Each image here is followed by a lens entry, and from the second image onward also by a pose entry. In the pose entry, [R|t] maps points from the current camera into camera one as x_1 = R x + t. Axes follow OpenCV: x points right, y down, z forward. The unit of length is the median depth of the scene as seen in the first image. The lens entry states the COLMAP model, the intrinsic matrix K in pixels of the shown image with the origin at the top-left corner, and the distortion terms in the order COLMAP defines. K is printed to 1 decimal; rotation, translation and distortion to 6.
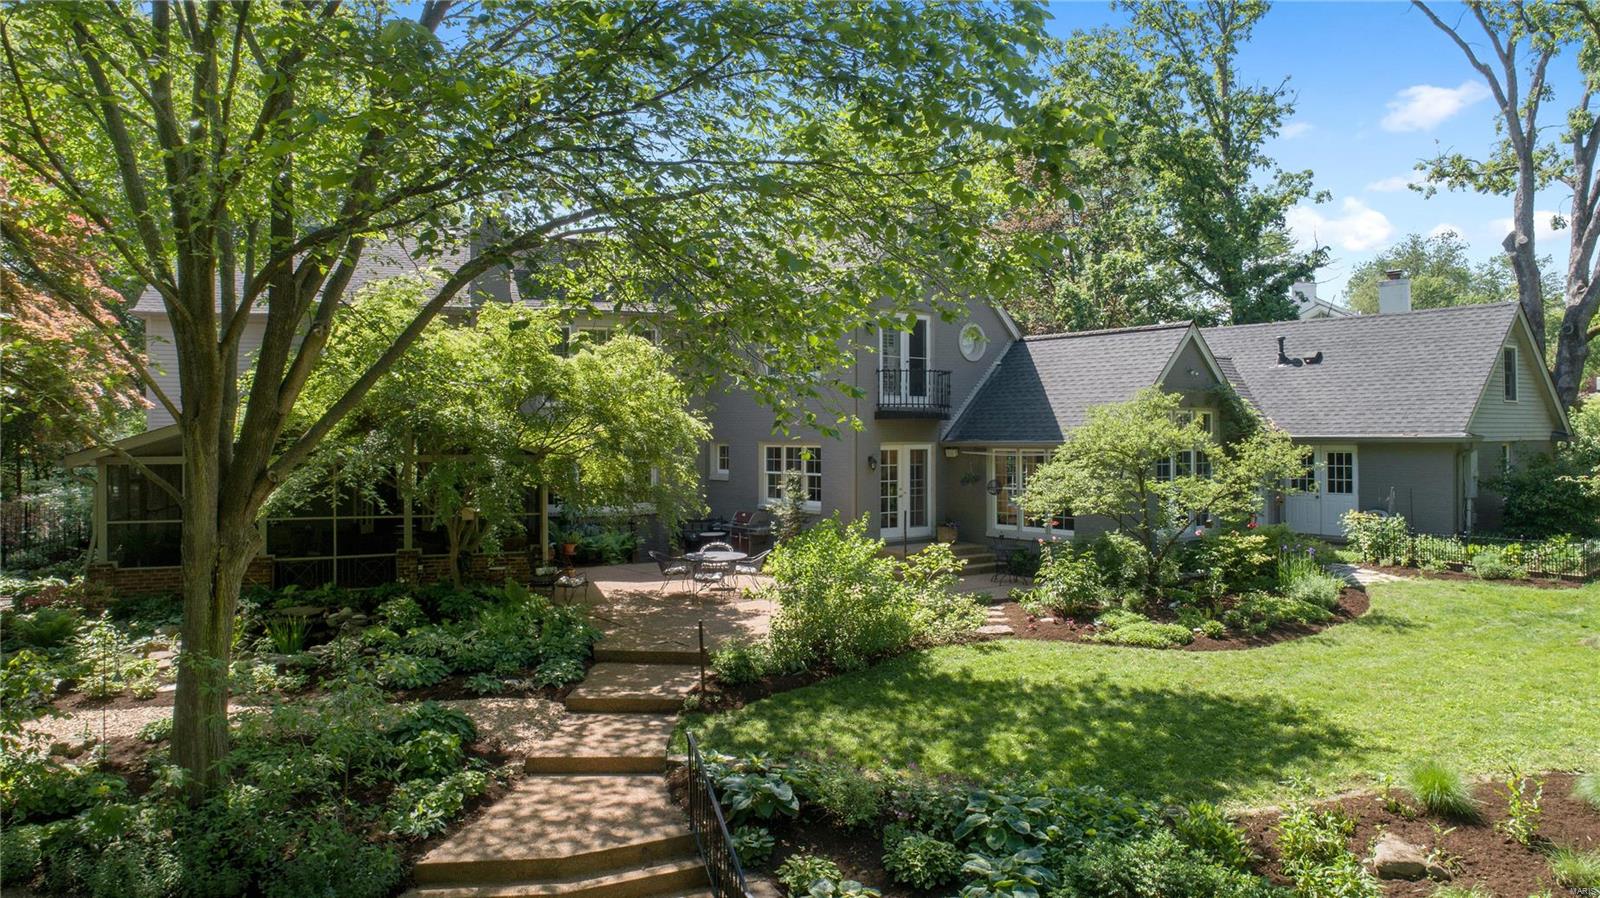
lens RADIAL K [[1080.2, 0, 800.0], [0, 1080.2, 449.0], [0, 0, 1]] dist [-0.012337, 0.001612]
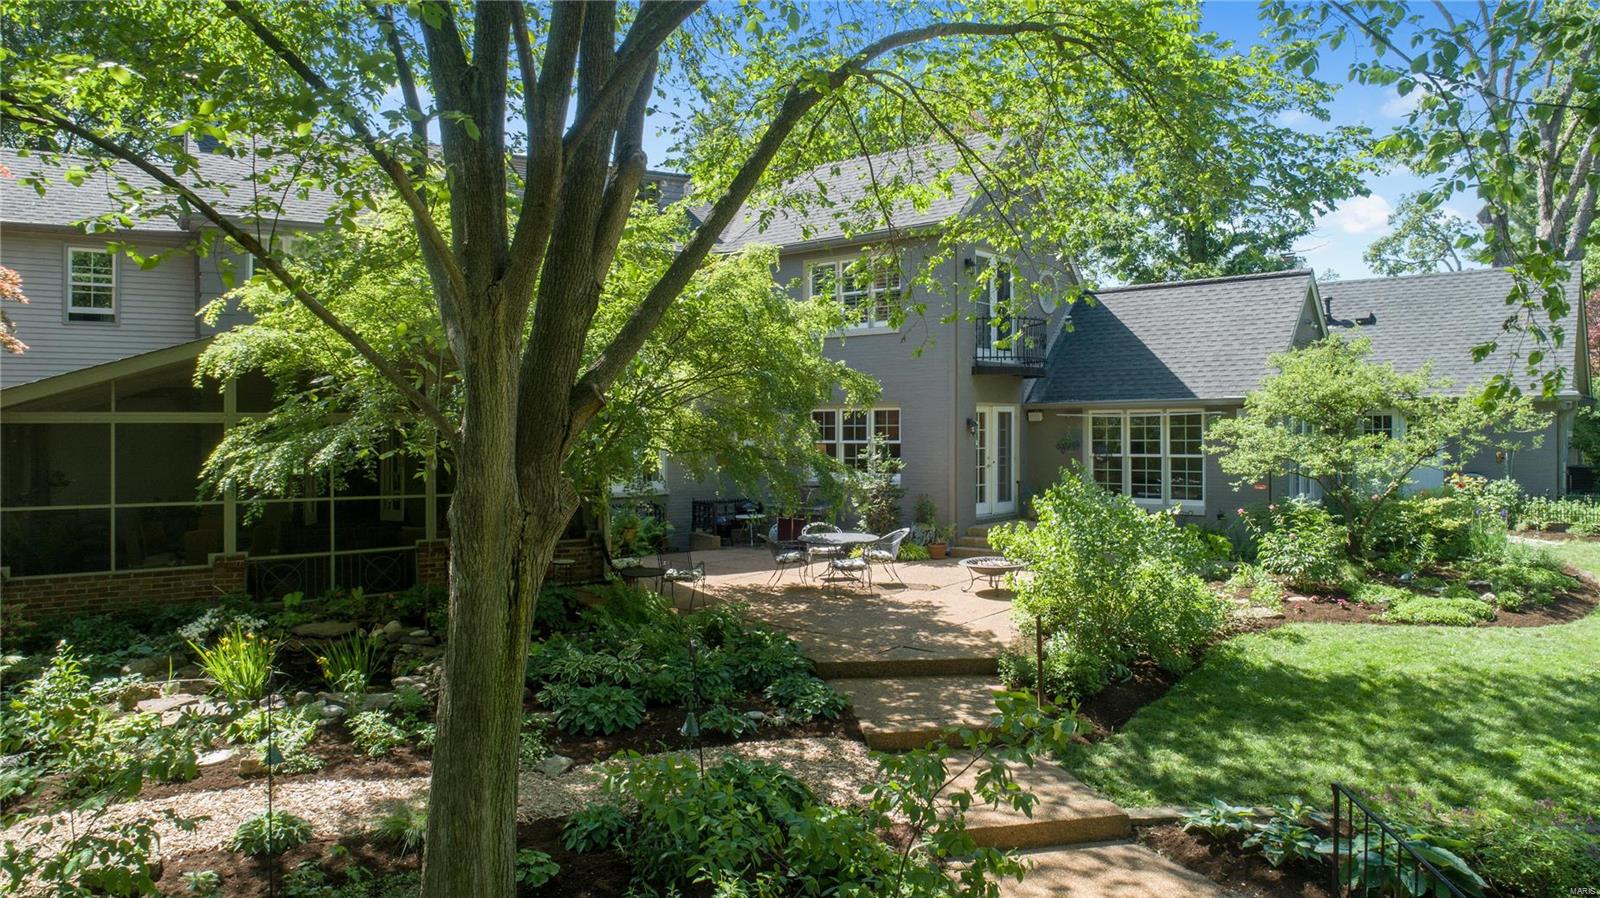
lens RADIAL K [[1080.2, 0, 800.0], [0, 1080.2, 449.0], [0, 0, 1]] dist [-0.012337, 0.001612]
pose [[0.975254, -0.007416, 0.220963, -0.263322], [0.006690, 0.999969, 0.004035, 0.027642], [-0.220986, -0.002457, 0.975274, 0.209606]]
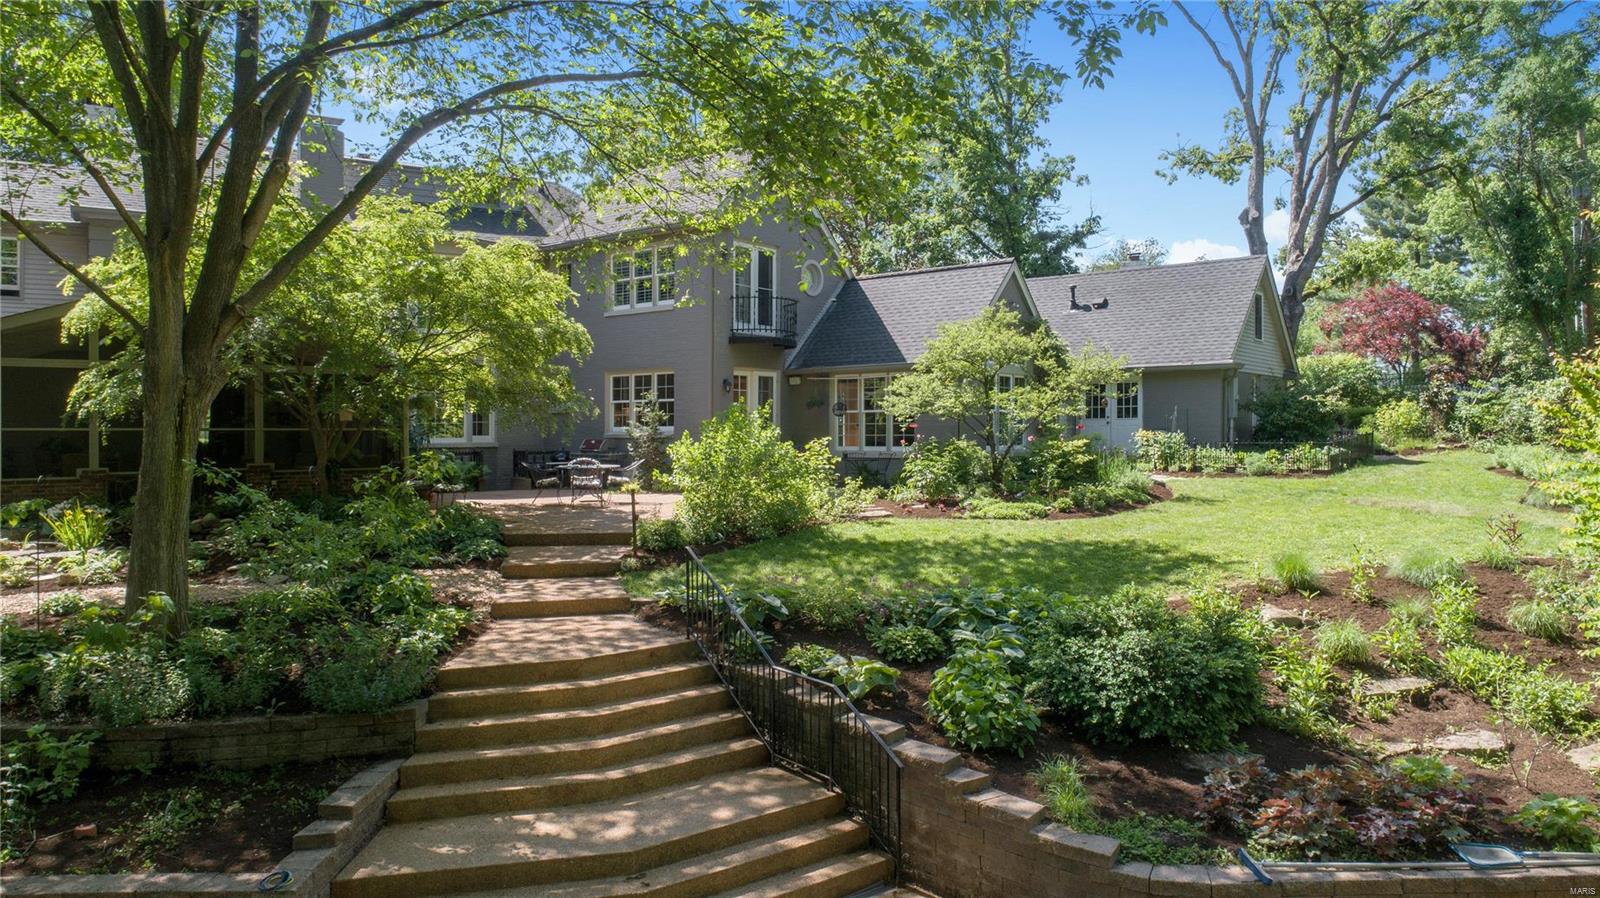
lens RADIAL K [[1063.9, 0, 806.7], [0, 1063.9, 459.2], [0, 0, 1]] dist [-0.013366, 0.000749]
pose [[0.972689, -0.007250, 0.232000, -0.101395], [0.003064, 0.999826, 0.018398, 0.067878], [-0.232093, -0.017185, 0.972542, -0.024830]]
